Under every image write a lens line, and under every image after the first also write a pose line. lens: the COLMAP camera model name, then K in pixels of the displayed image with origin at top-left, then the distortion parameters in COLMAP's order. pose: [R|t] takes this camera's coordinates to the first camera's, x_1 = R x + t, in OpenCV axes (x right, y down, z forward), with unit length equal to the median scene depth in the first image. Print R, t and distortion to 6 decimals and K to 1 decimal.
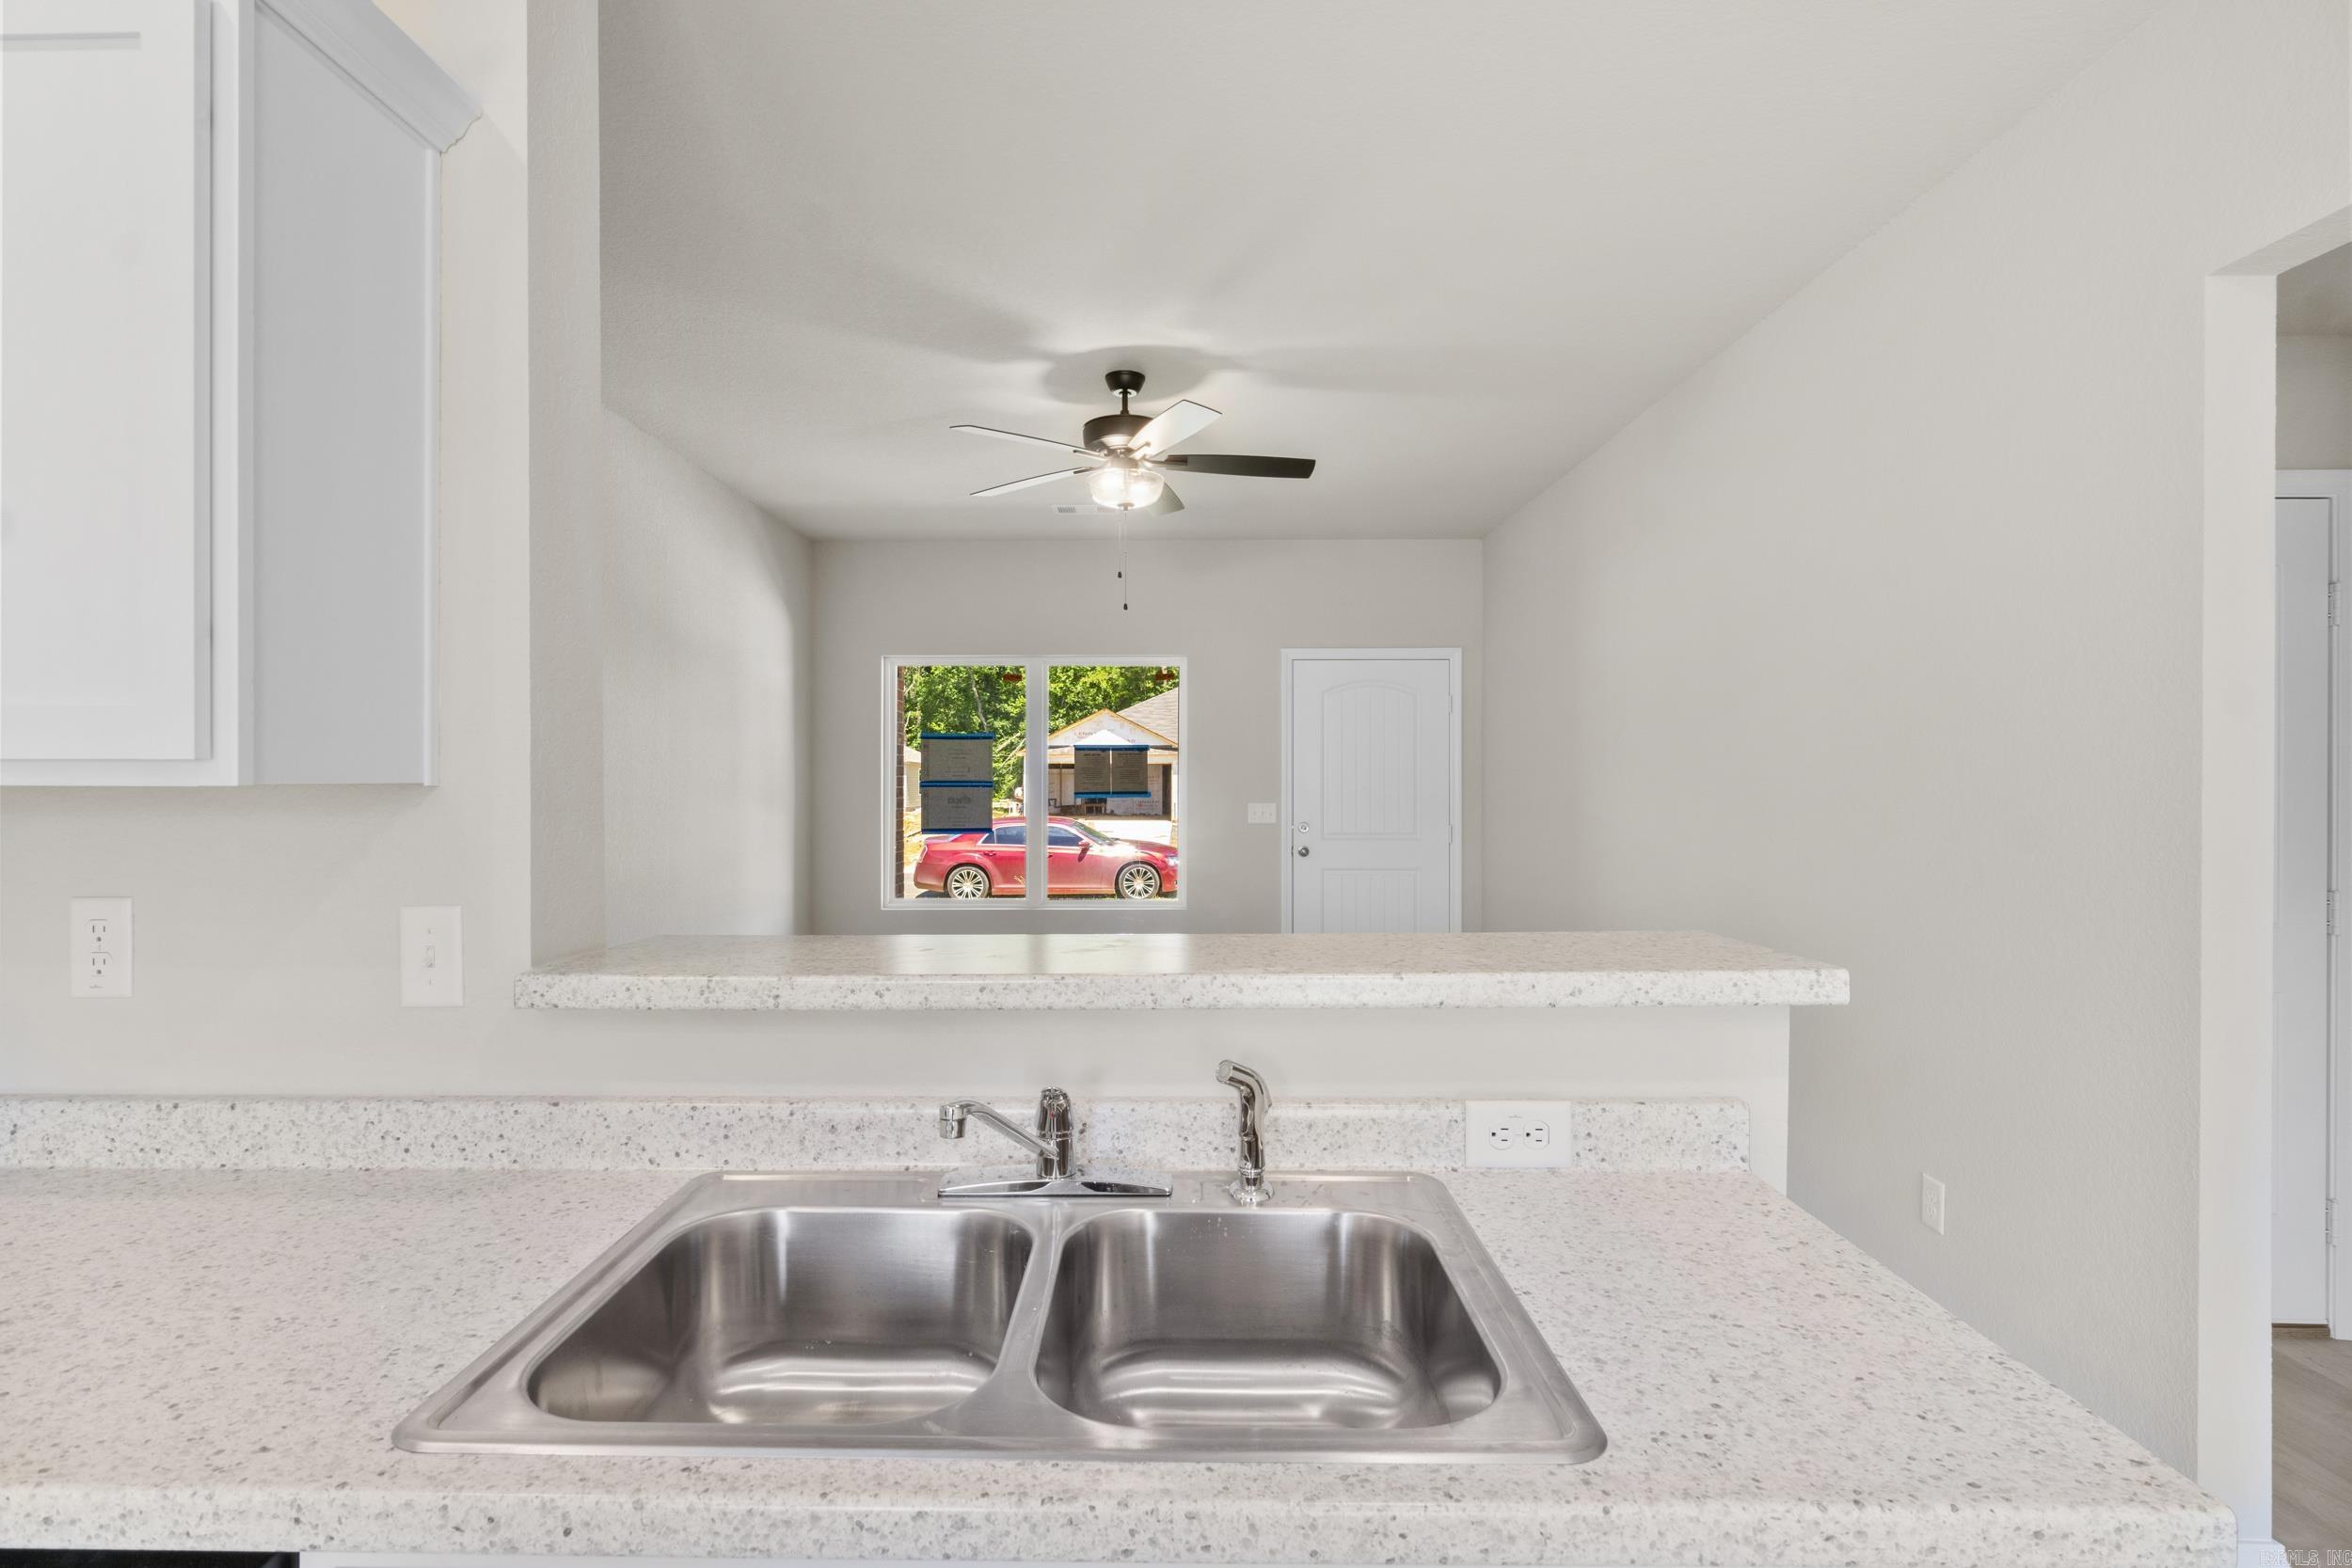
lens RADIAL K [[1194.3, 0, 1151.1], [0, 1194.3, 777.7], [0, 0, 1]] dist [-0.008488, 0.003941]
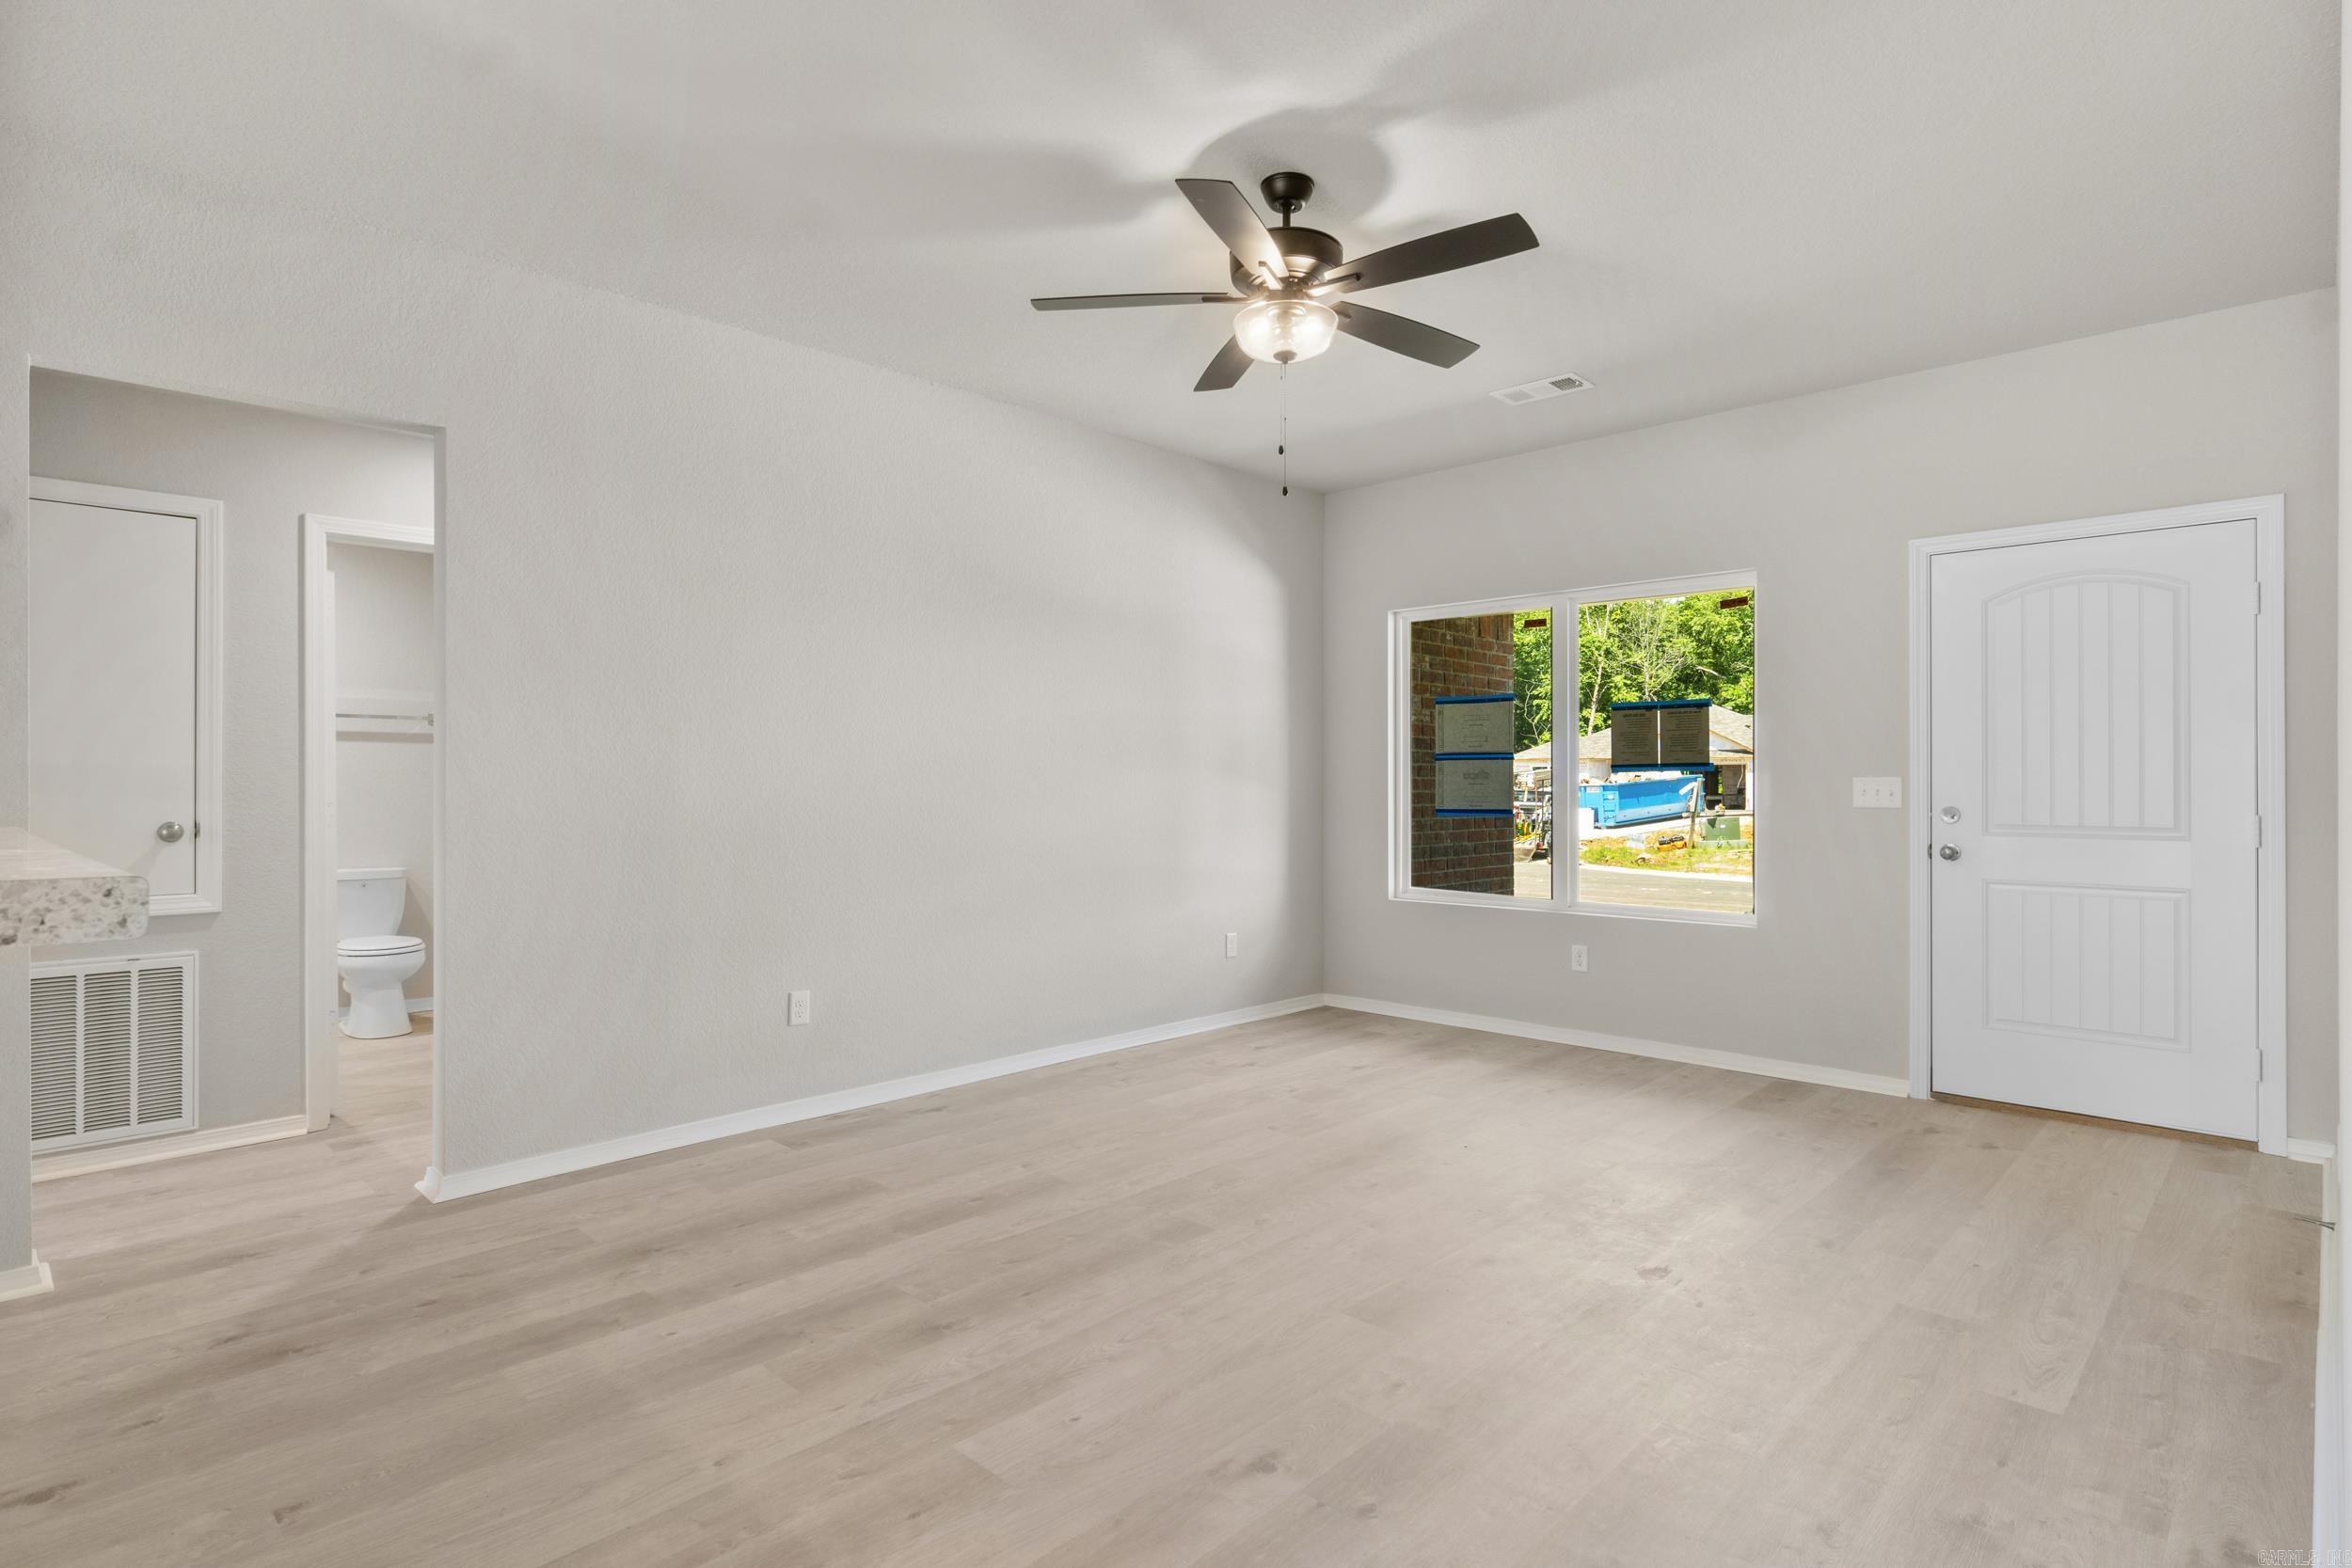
lens RADIAL K [[1194.3, 0, 1147.0], [0, 1194.3, 781.1], [0, 0, 1]] dist [-0.008488, 0.003941]
pose [[0.726112, -0.003105, -0.687569, 0.865221], [0.002445, 0.999995, -0.001934, 0.082089], [0.687572, -0.000277, 0.726116, 0.797074]]
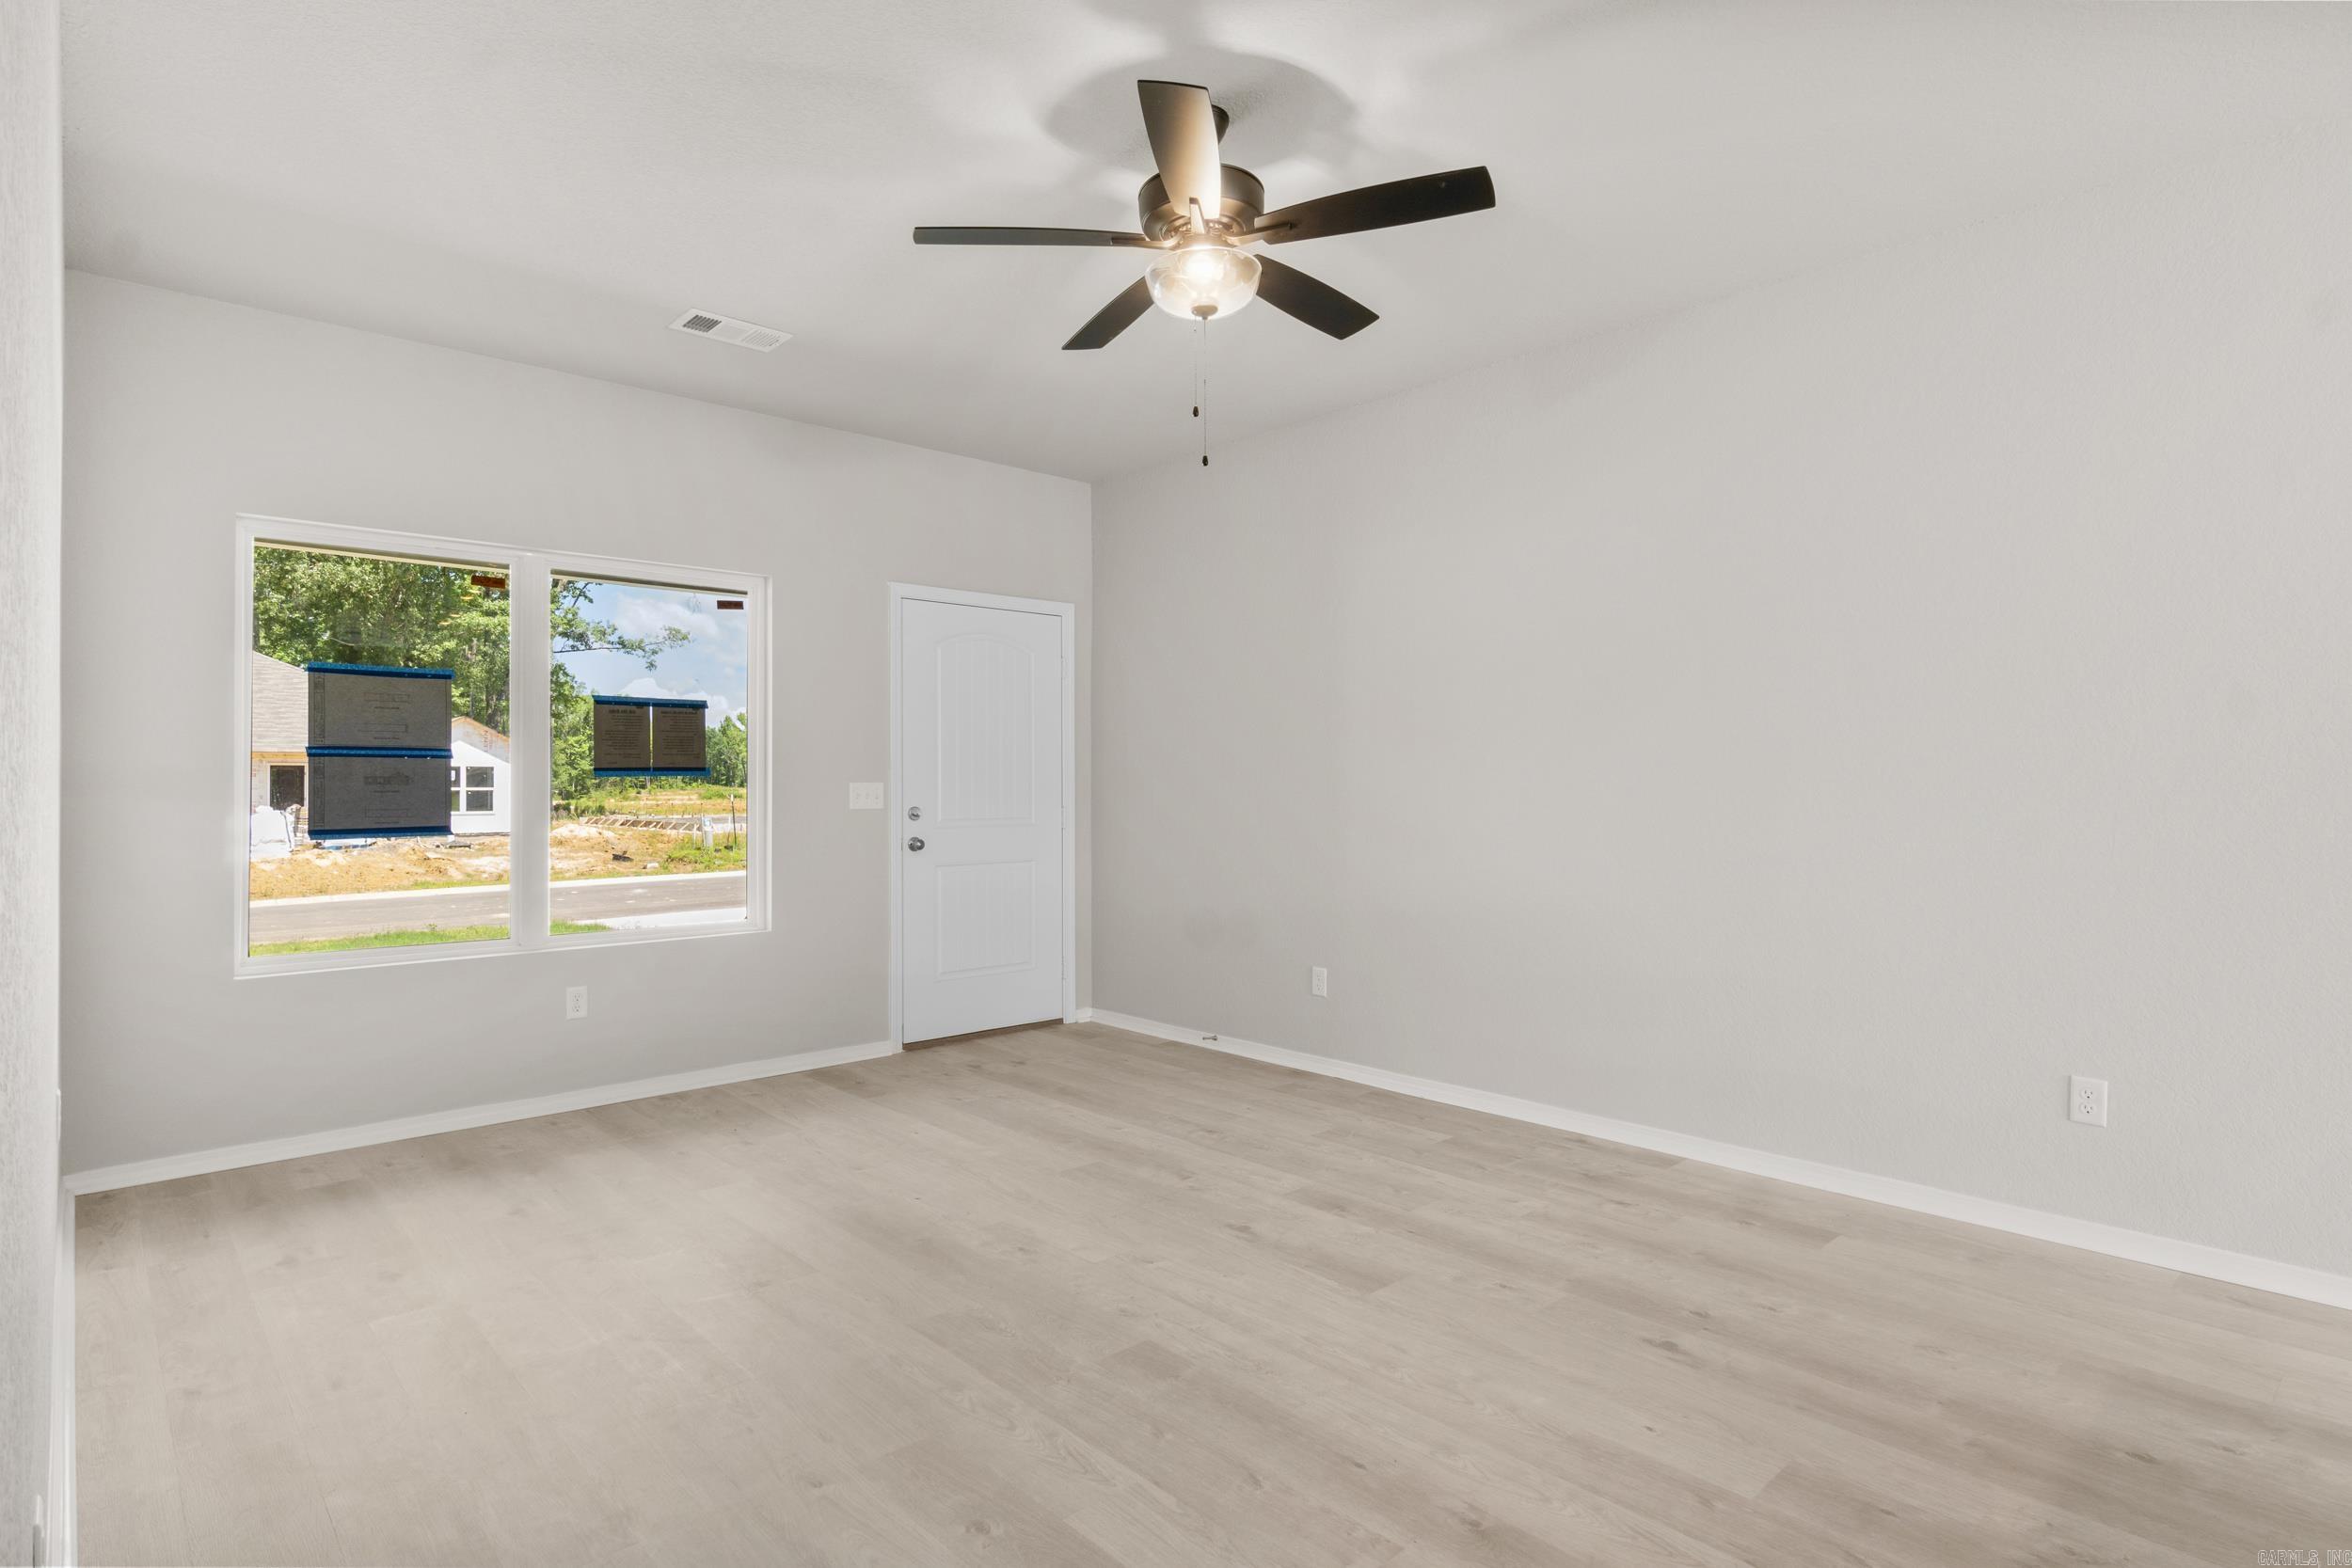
lens RADIAL K [[1194.3, 0, 1174.5], [0, 1194.3, 773.6], [0, 0, 1]] dist [-0.008488, 0.003941]
pose [[0.724637, 0.001961, 0.689128, -0.984655], [0.007372, 0.999917, -0.010598, 0.086402], [-0.689091, 0.012760, 0.724563, 1.058888]]
